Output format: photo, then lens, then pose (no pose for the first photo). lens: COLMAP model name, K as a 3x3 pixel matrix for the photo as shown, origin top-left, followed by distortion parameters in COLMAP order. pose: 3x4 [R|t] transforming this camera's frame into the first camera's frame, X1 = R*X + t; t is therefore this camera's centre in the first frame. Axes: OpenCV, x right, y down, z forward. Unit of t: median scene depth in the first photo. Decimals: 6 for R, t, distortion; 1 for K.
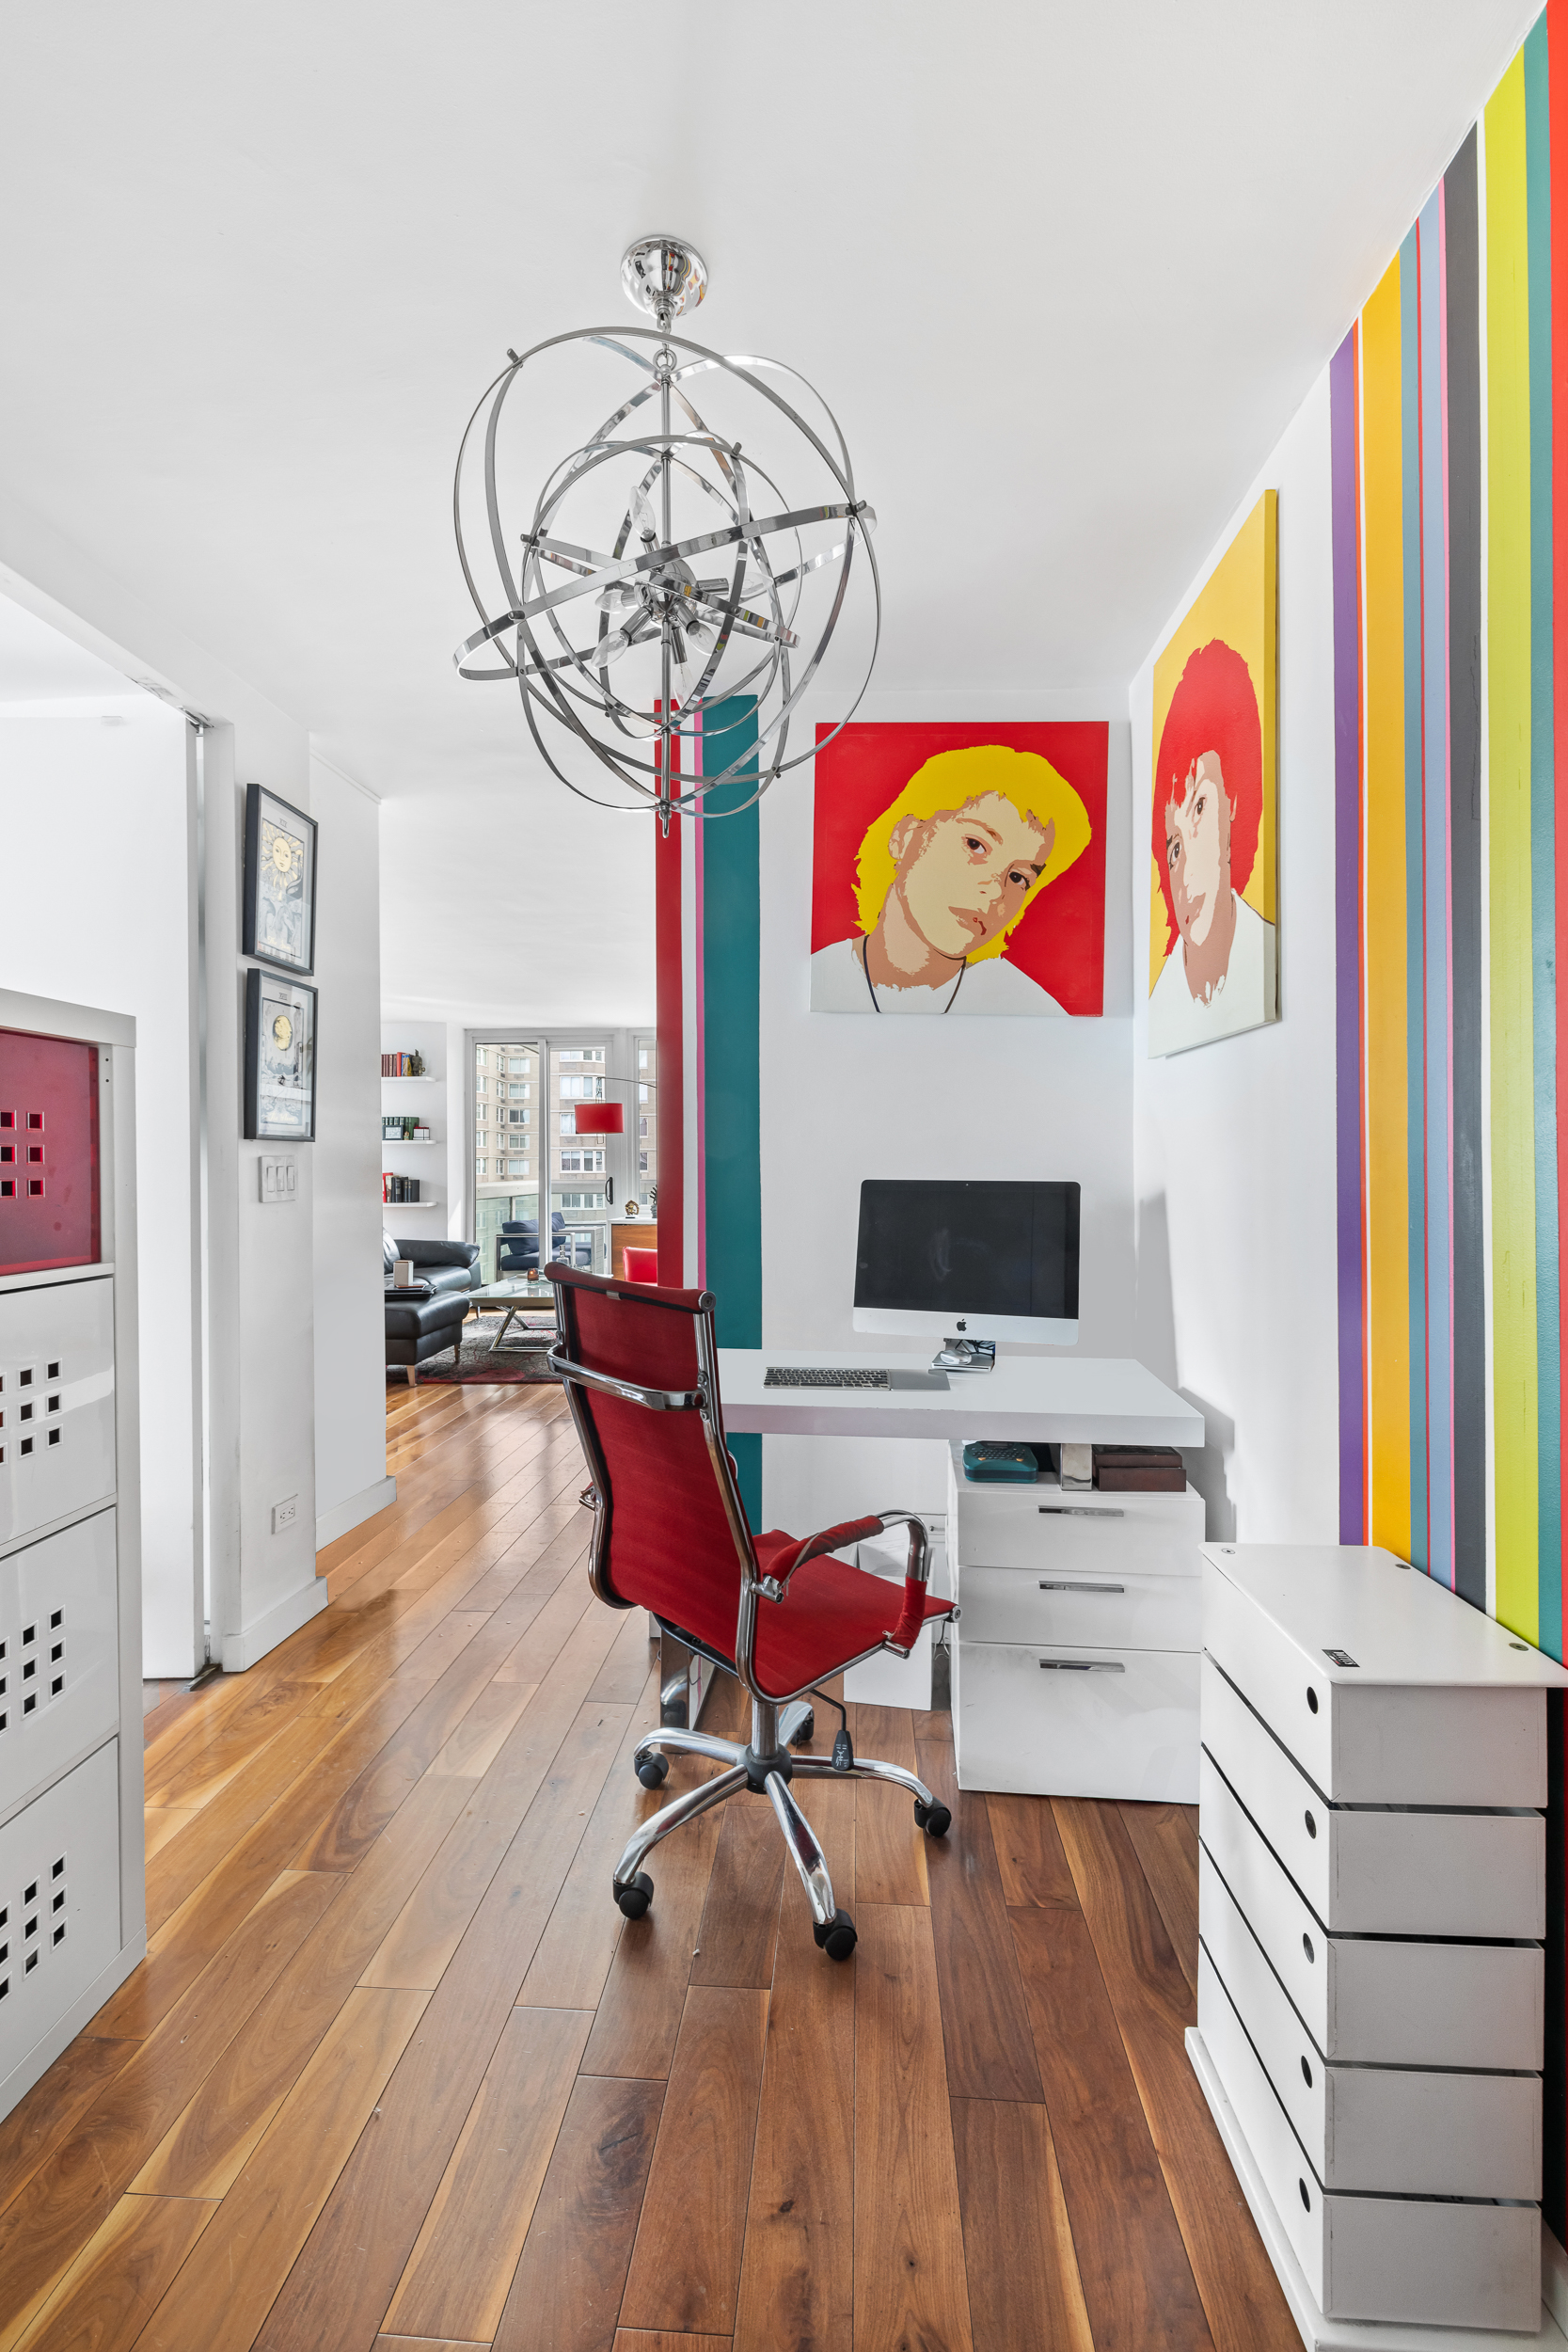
lens RADIAL K [[1005.4, 0, 790.6], [0, 1005.4, 1171.1], [0, 0, 1]] dist [0.003078, 0.000065]
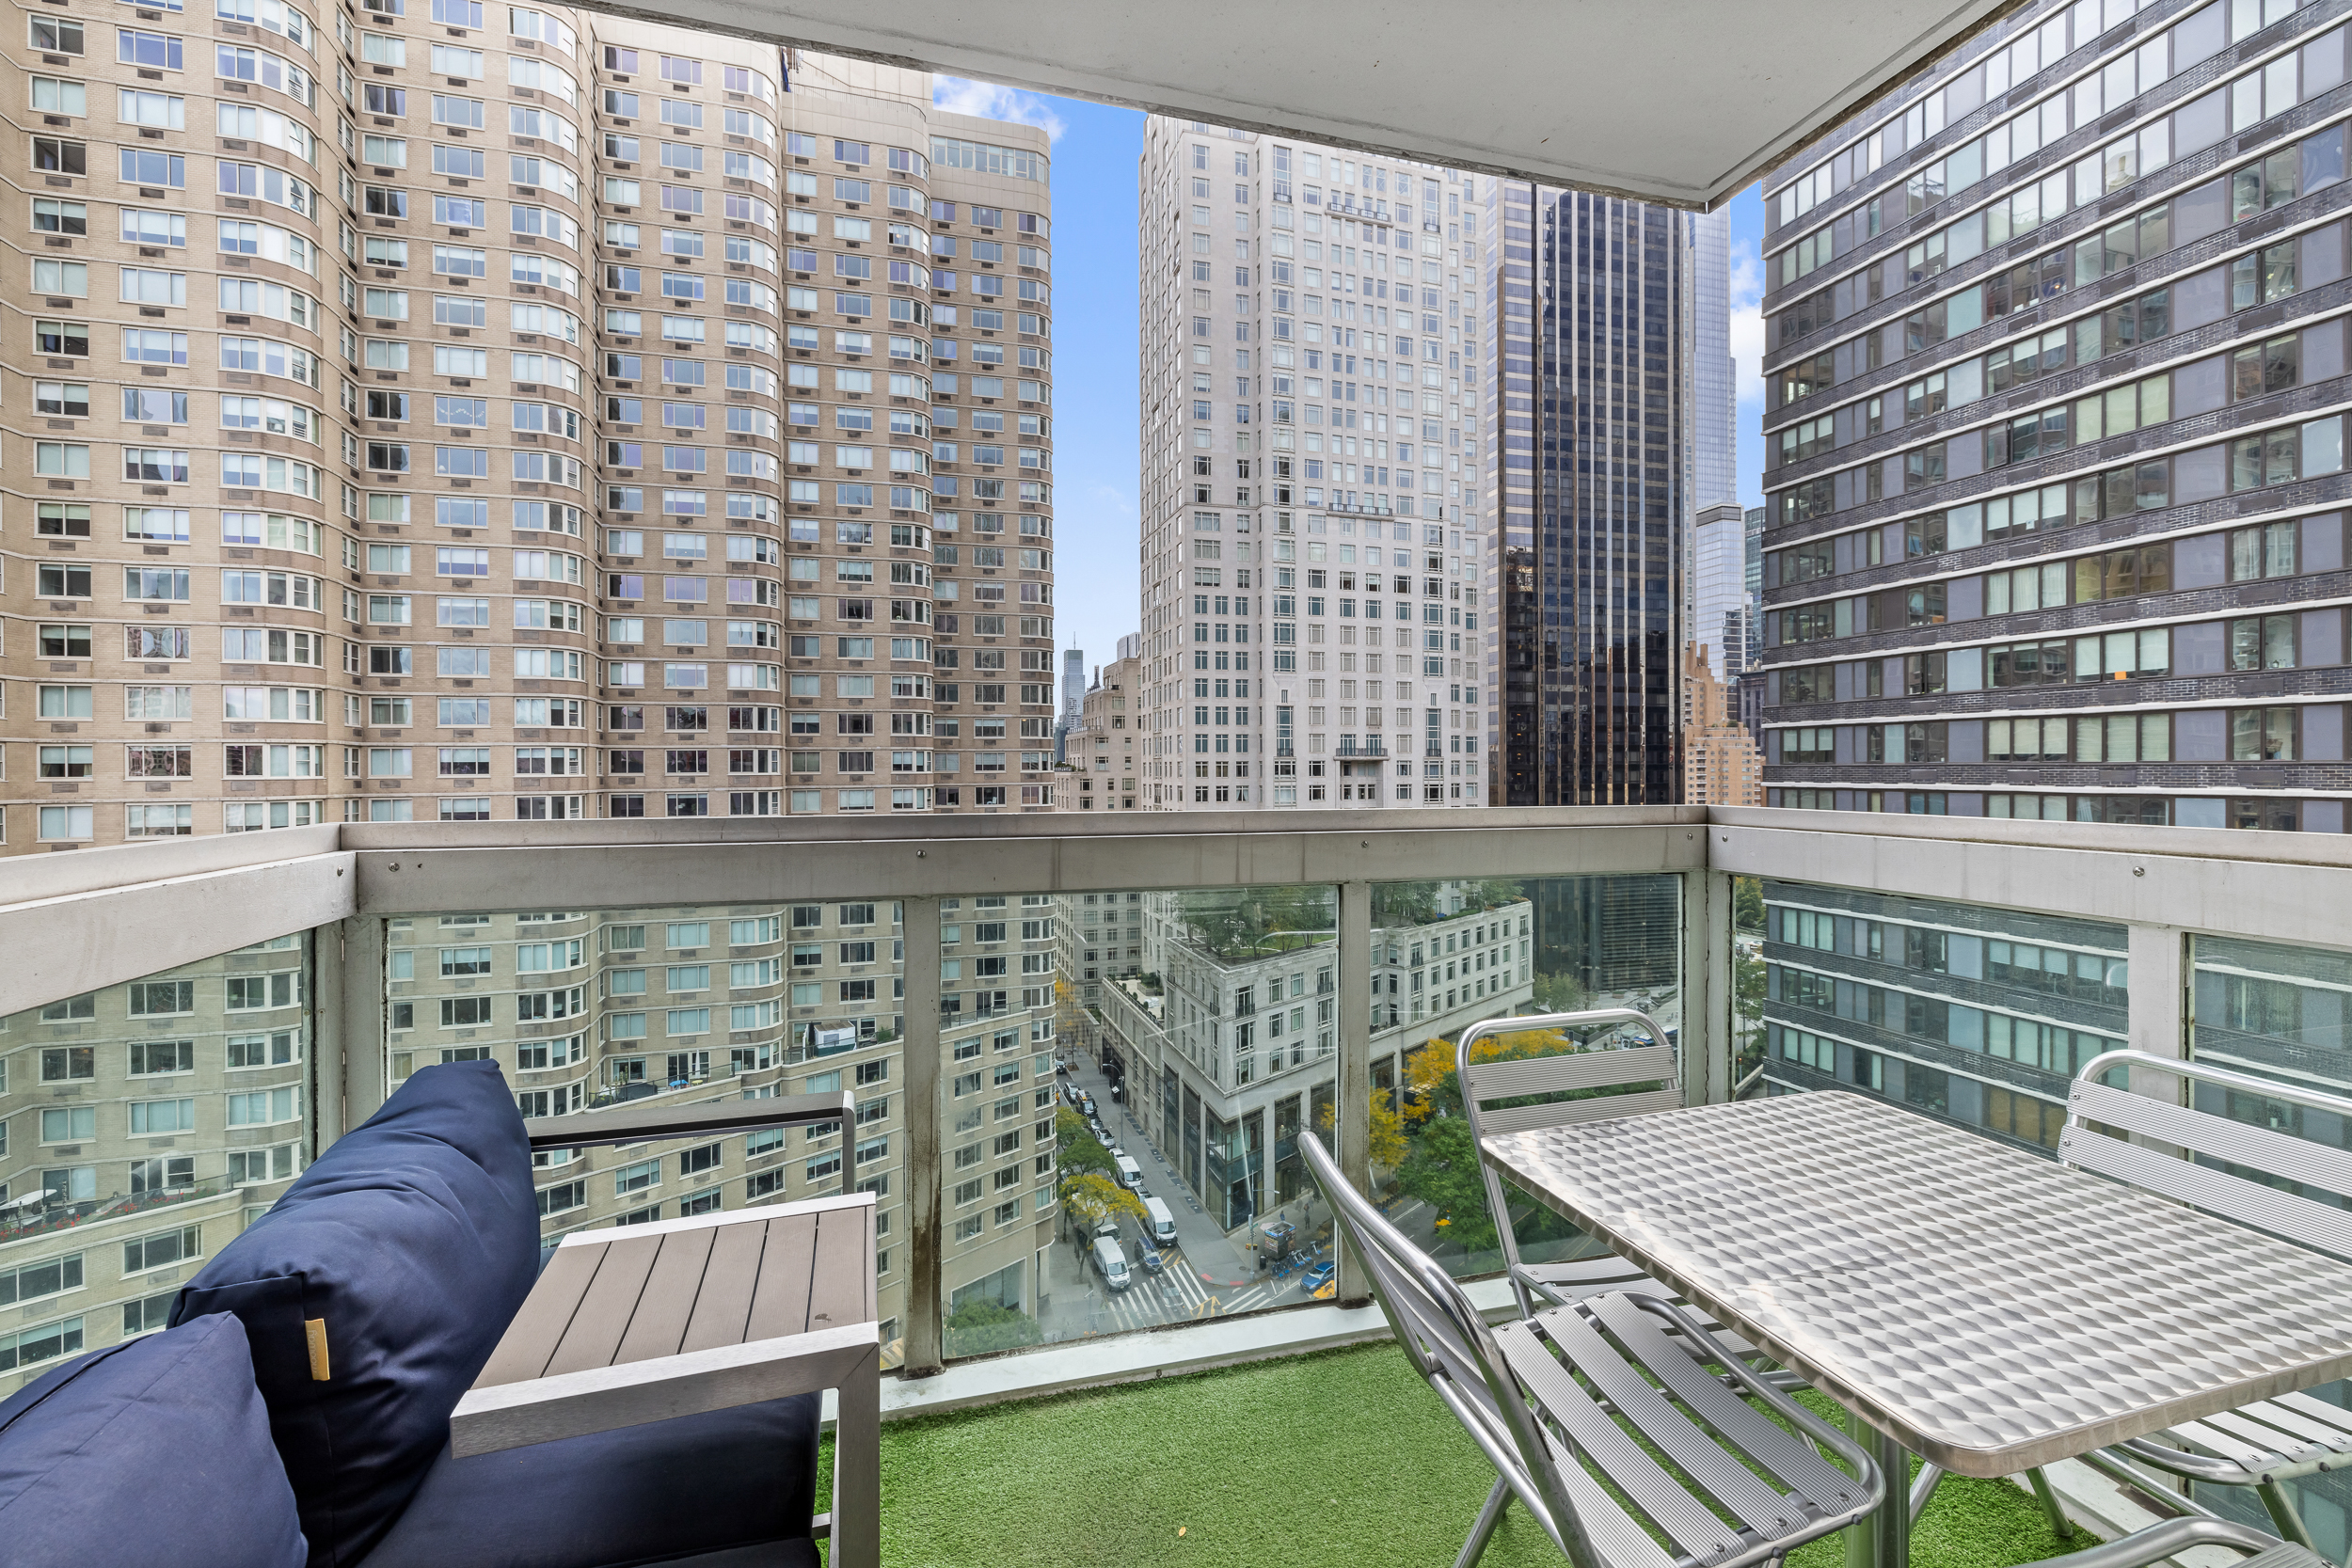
lens RADIAL K [[1005.4, 0, 1163.0], [0, 1005.4, 770.2], [0, 0, 1]] dist [0.003078, 0.000065]
pose [[0.942067, -0.003884, 0.335403, -0.027388], [0.004814, 0.999987, -0.001941, 0.000727], [-0.335391, 0.003443, 0.942073, 0.141409]]
